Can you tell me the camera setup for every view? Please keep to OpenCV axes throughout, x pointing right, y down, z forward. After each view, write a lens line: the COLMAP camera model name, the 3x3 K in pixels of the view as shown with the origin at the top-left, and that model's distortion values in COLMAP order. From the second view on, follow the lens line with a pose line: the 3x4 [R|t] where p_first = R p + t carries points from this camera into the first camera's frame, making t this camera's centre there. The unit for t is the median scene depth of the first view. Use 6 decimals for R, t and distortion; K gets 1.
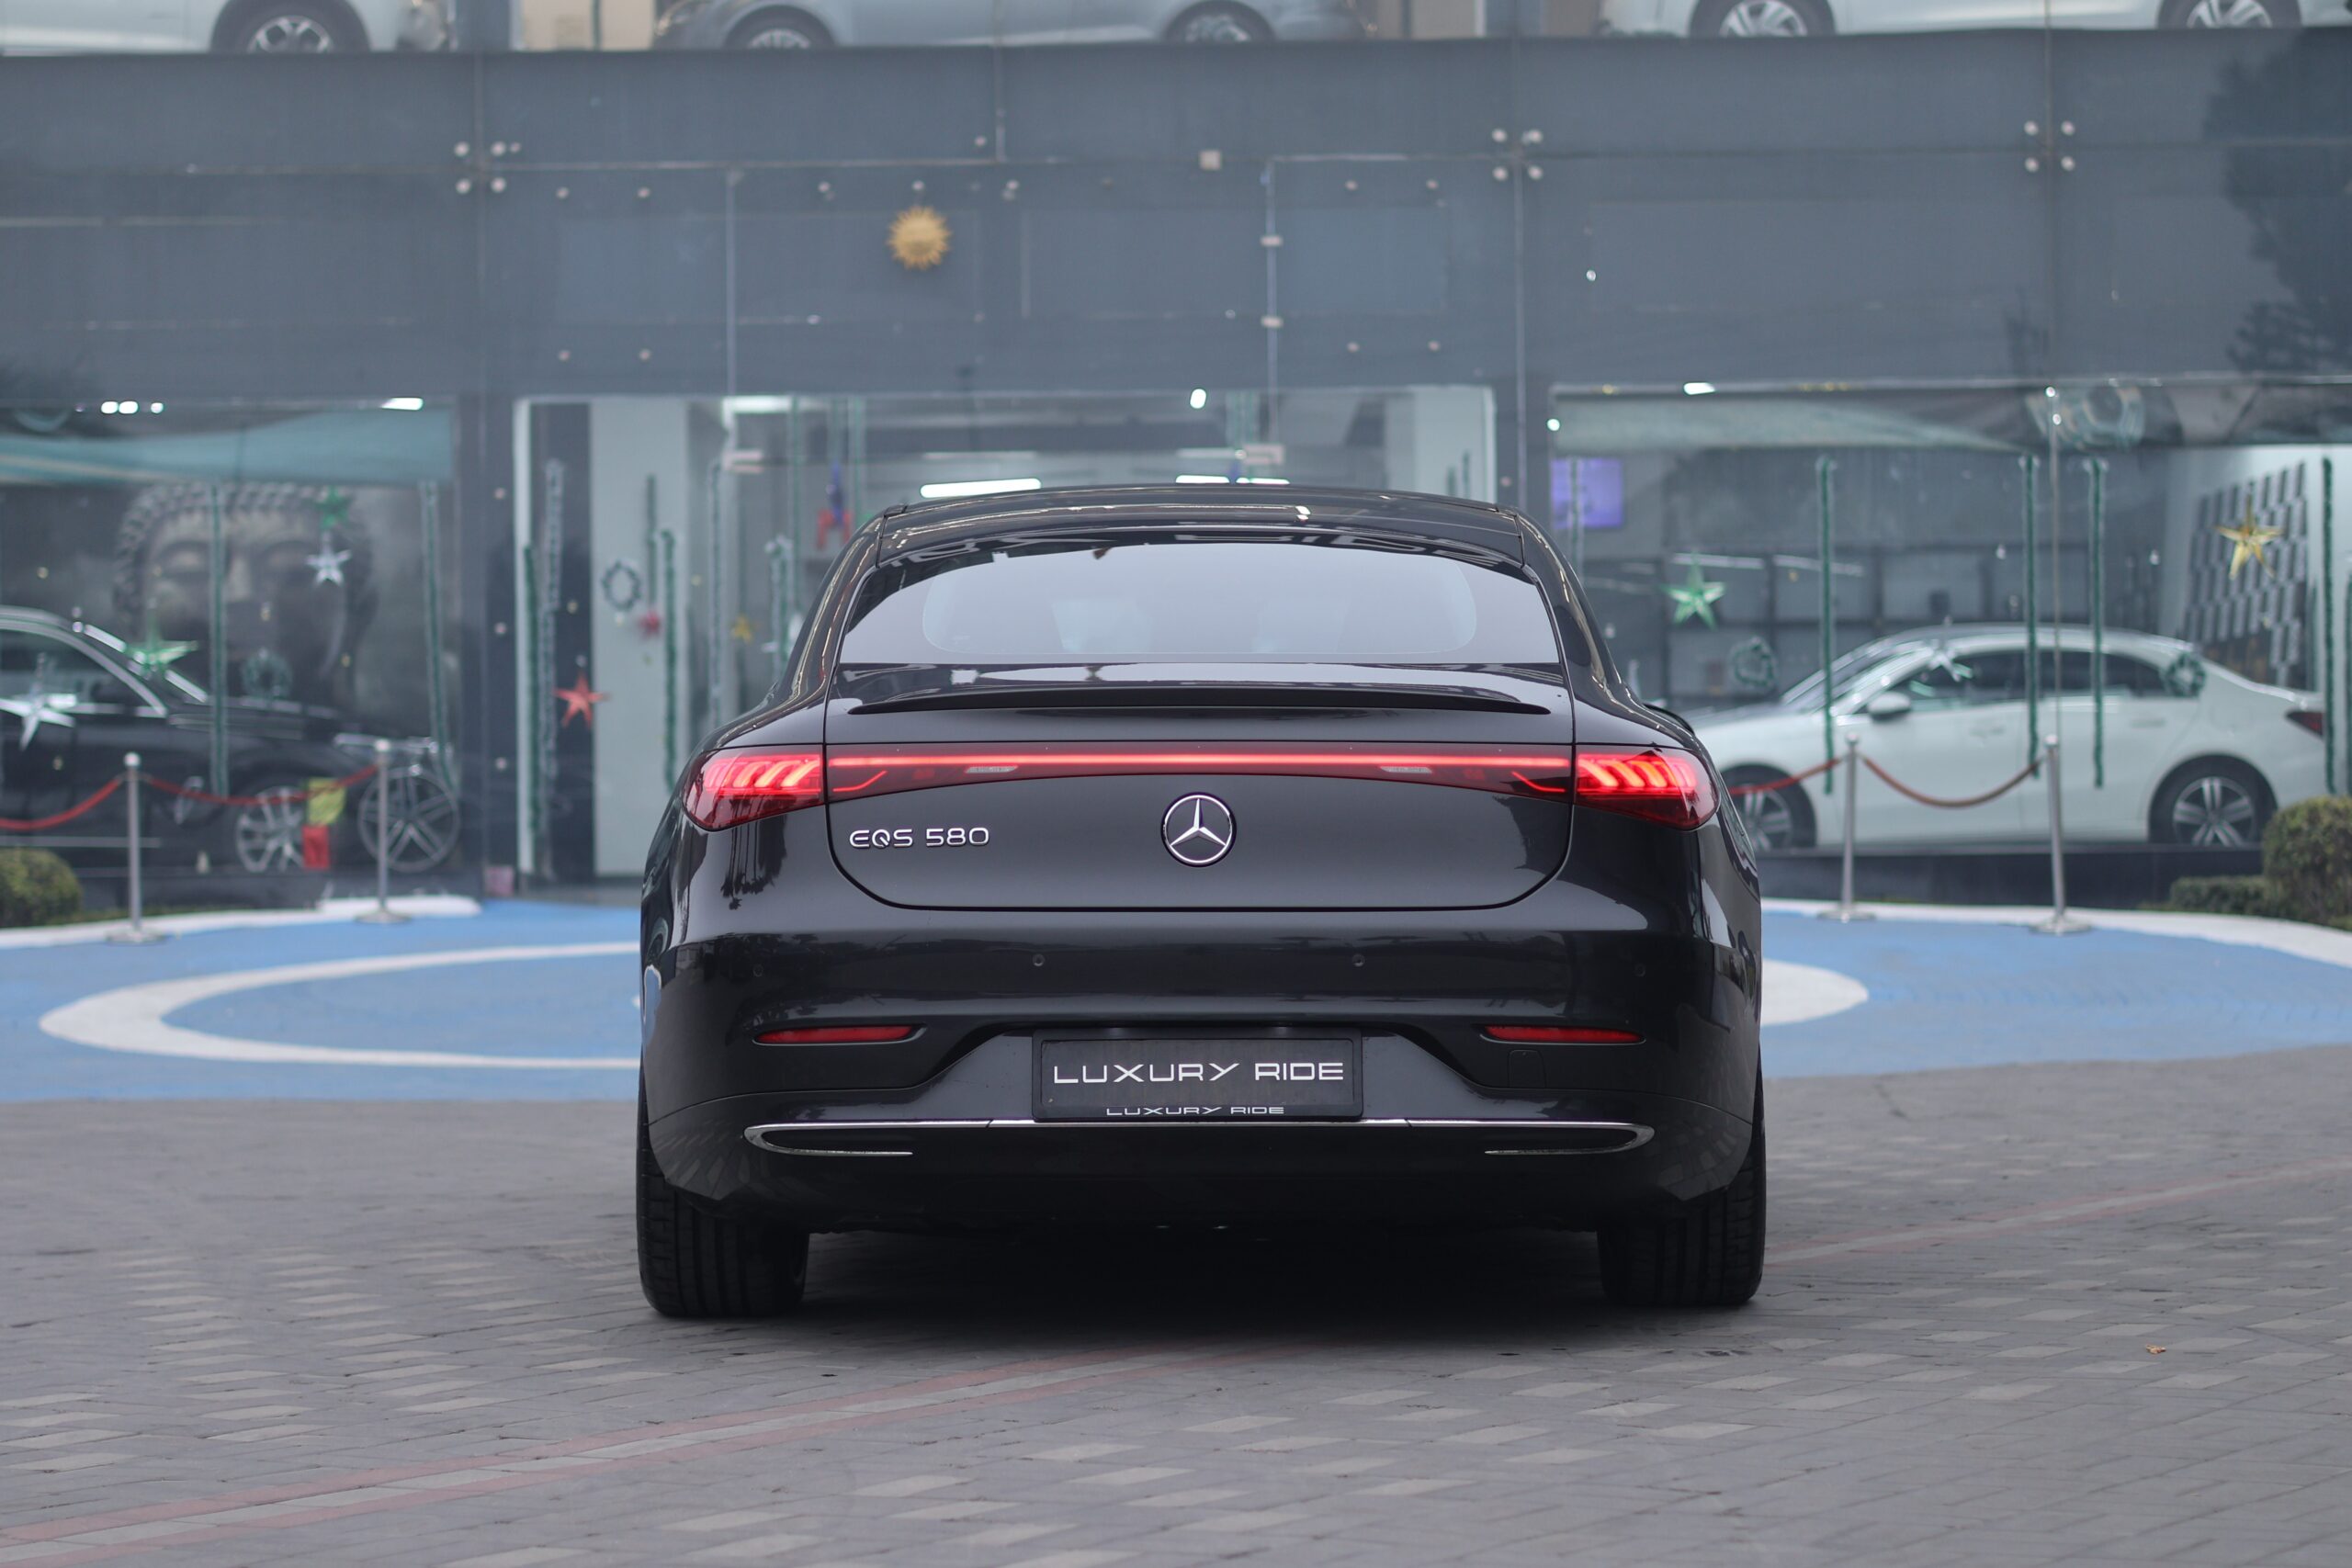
lens RADIAL K [[5284.6, 0, 1176.0], [0, 5284.6, 784.0], [0, 0, 1]] dist [0.151955, 0.367267]
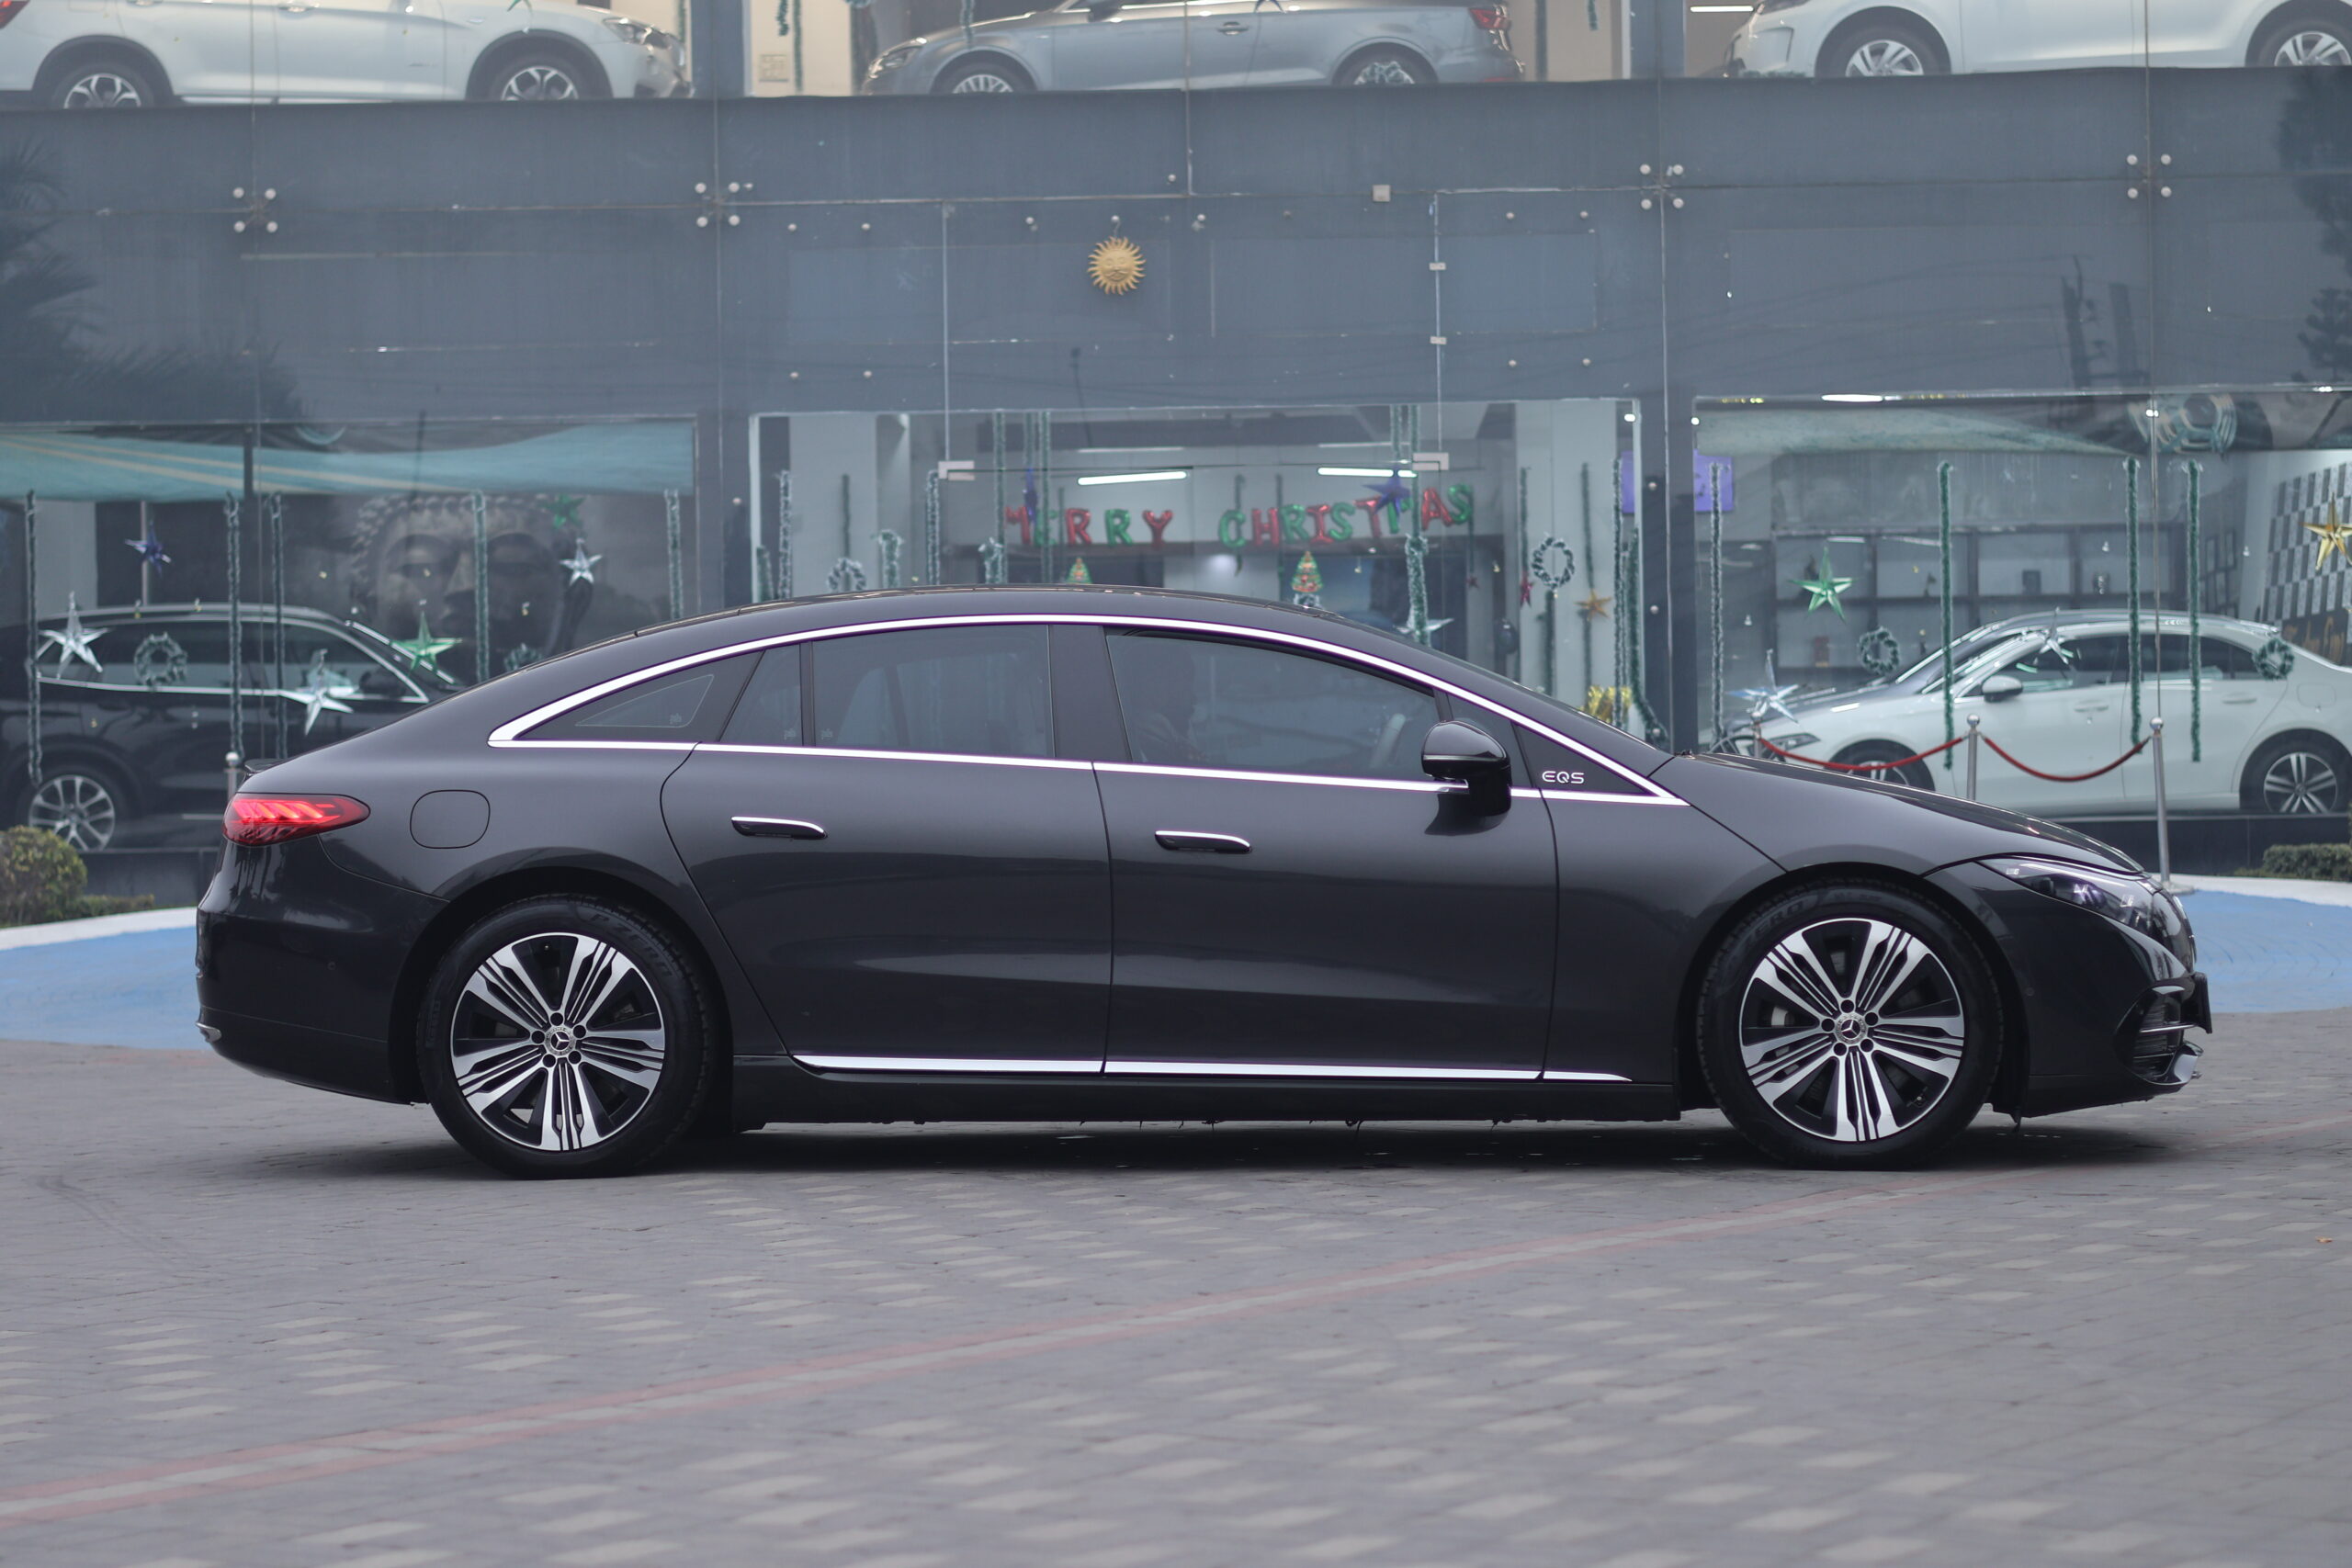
lens RADIAL K [[5284.6, 0, 1176.0], [0, 5284.6, 784.0], [0, 0, 1]] dist [0.151955, 0.367267]
pose [[0.999956, -0.004378, -0.008323, -0.027329], [0.004460, 0.999942, 0.009799, -0.006292], [0.008280, -0.009836, 0.999917, -0.098193]]
